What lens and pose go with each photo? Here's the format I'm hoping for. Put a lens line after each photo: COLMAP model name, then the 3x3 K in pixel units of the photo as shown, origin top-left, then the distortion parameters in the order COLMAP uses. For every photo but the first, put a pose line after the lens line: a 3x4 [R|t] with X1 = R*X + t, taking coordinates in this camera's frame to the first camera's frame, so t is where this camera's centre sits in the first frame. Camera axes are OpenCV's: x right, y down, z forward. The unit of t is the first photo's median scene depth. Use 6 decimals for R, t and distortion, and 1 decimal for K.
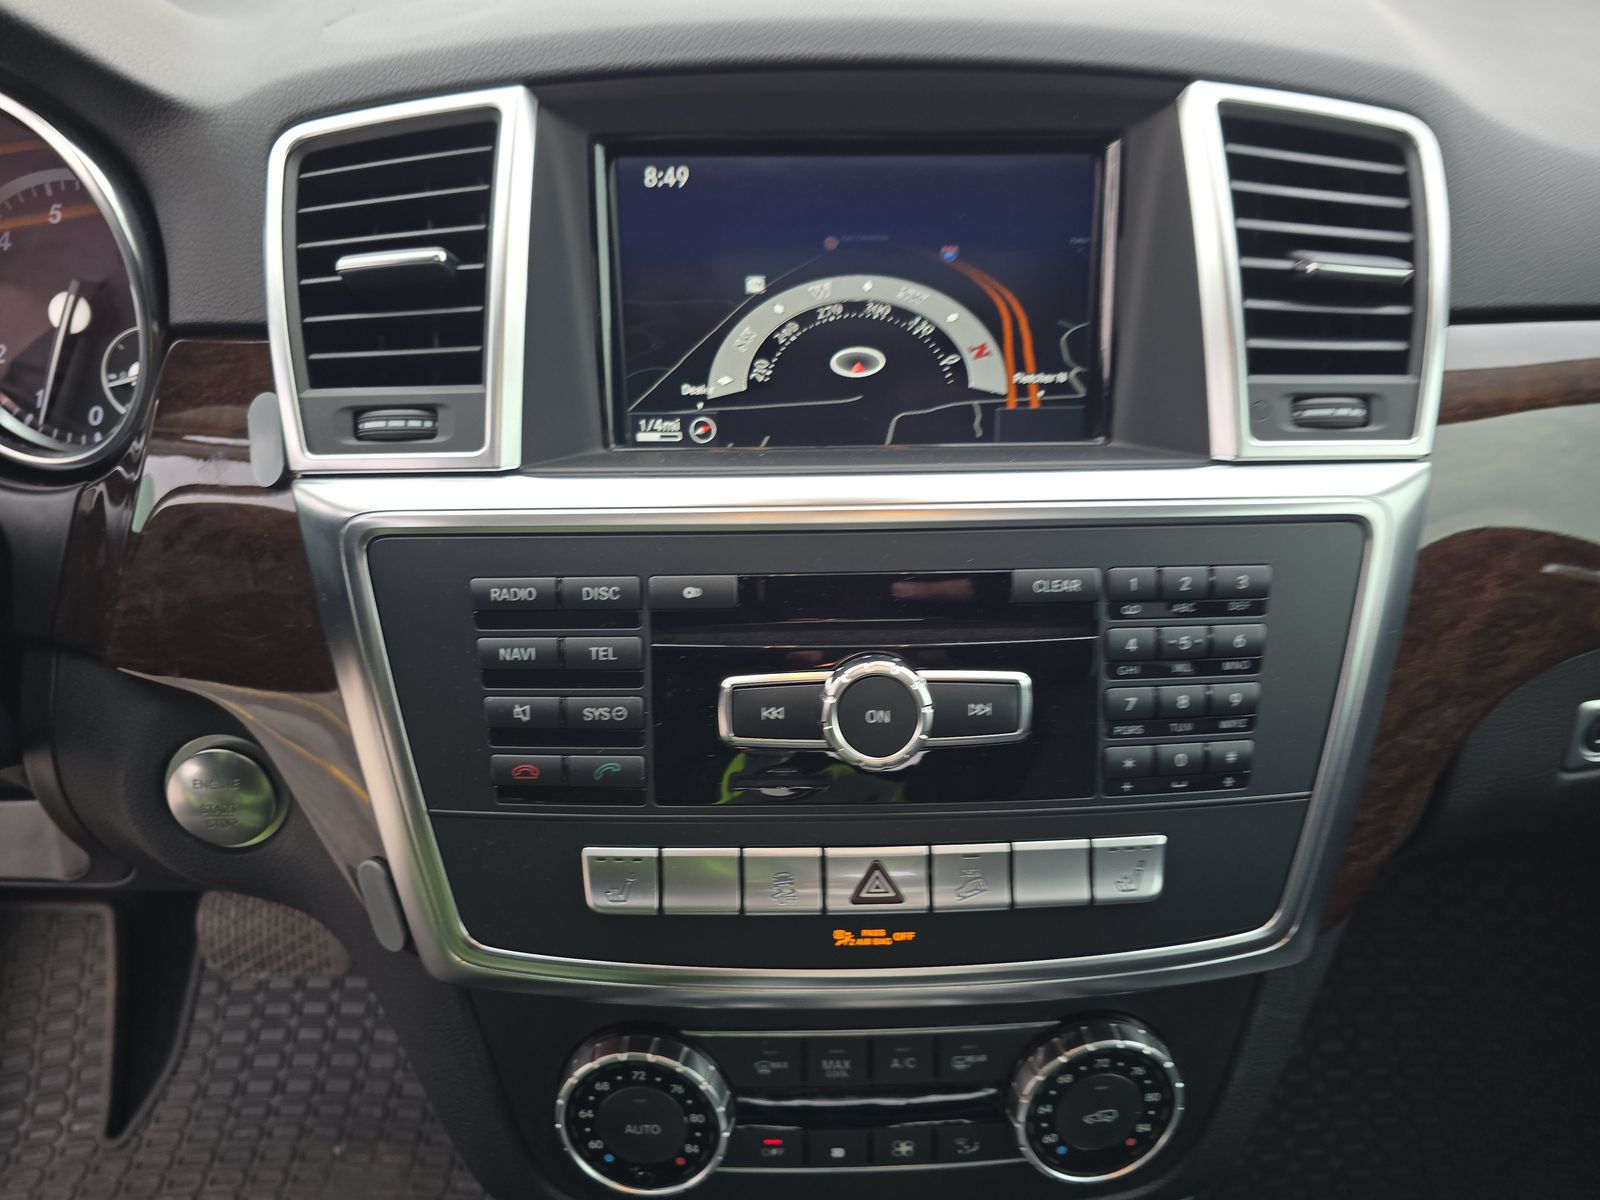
lens RADIAL K [[1064.1, 0, 800.0], [0, 1064.1, 607.8], [0, 0, 1]] dist [0.025441, -0.007036]
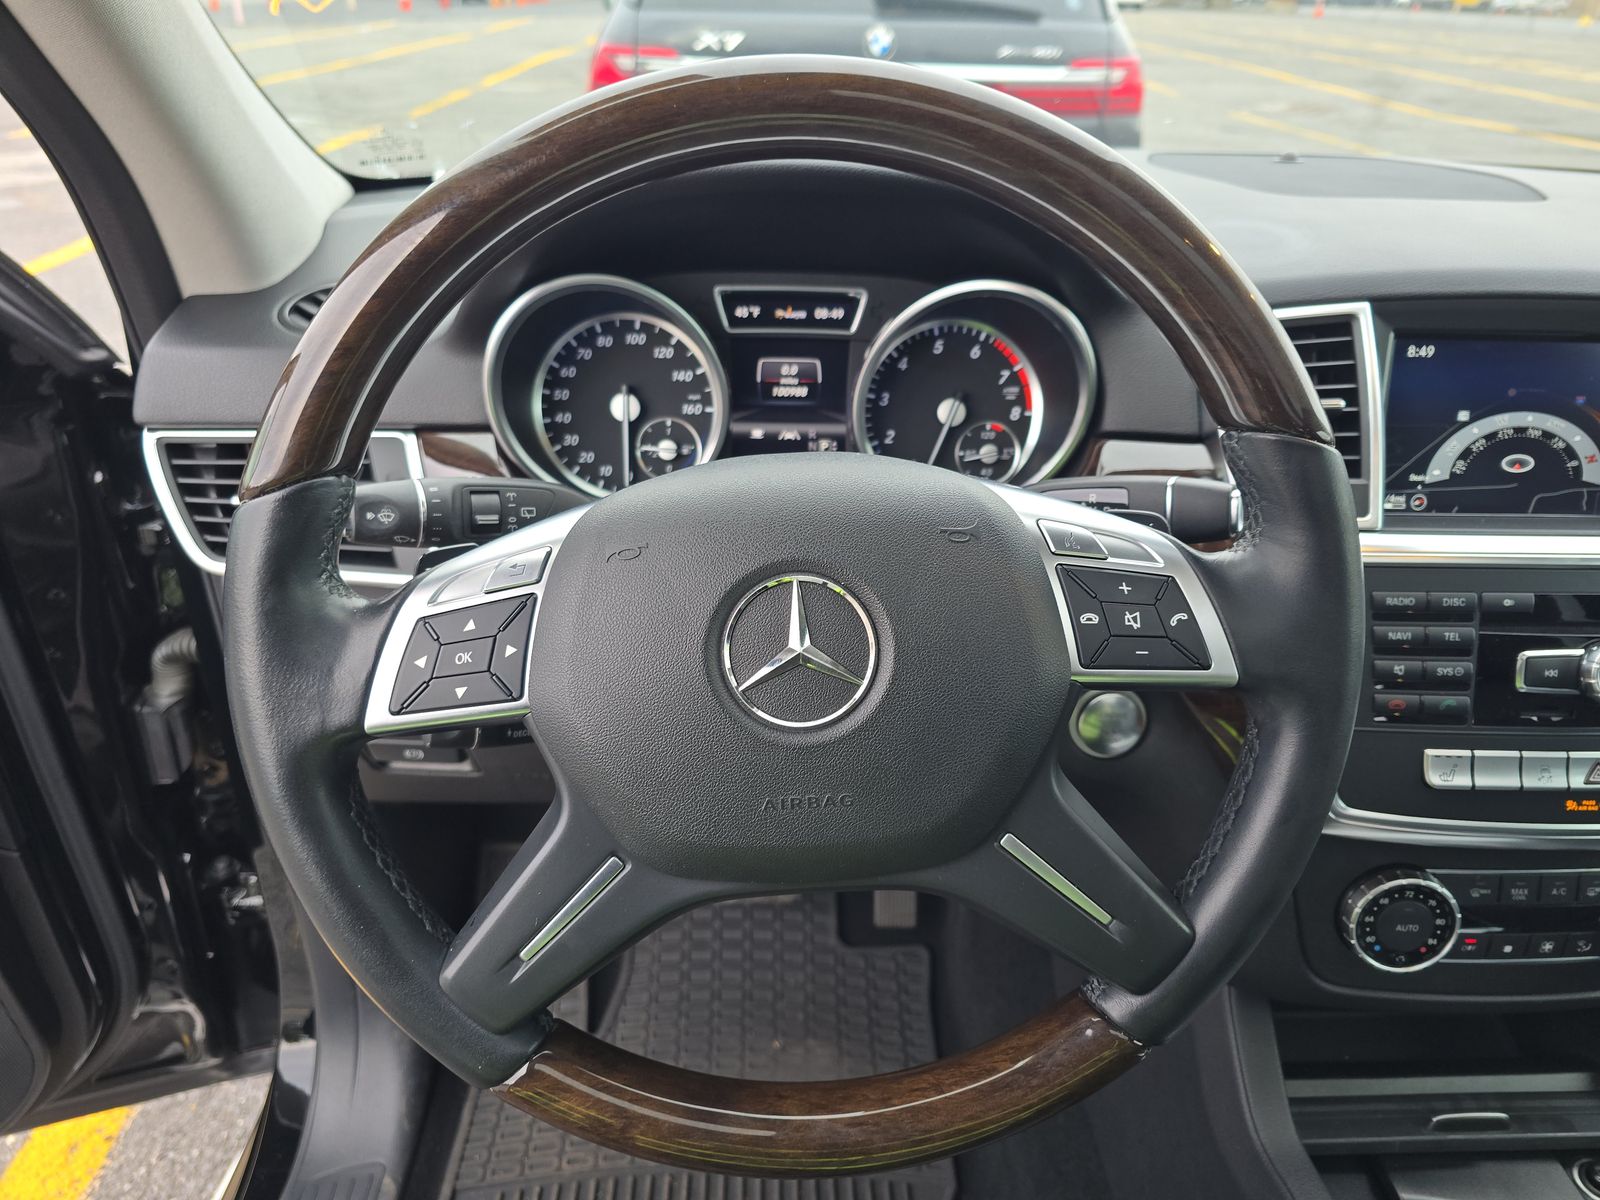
lens RADIAL K [[1064.1, 0, 808.4], [0, 1064.1, 598.4], [0, 0, 1]] dist [0.025441, -0.007036]
pose [[0.998539, 0.021631, 0.049513, -1.119461], [-0.020669, 0.999589, -0.019857, 0.031263], [-0.049922, 0.018805, 0.998576, -0.591180]]
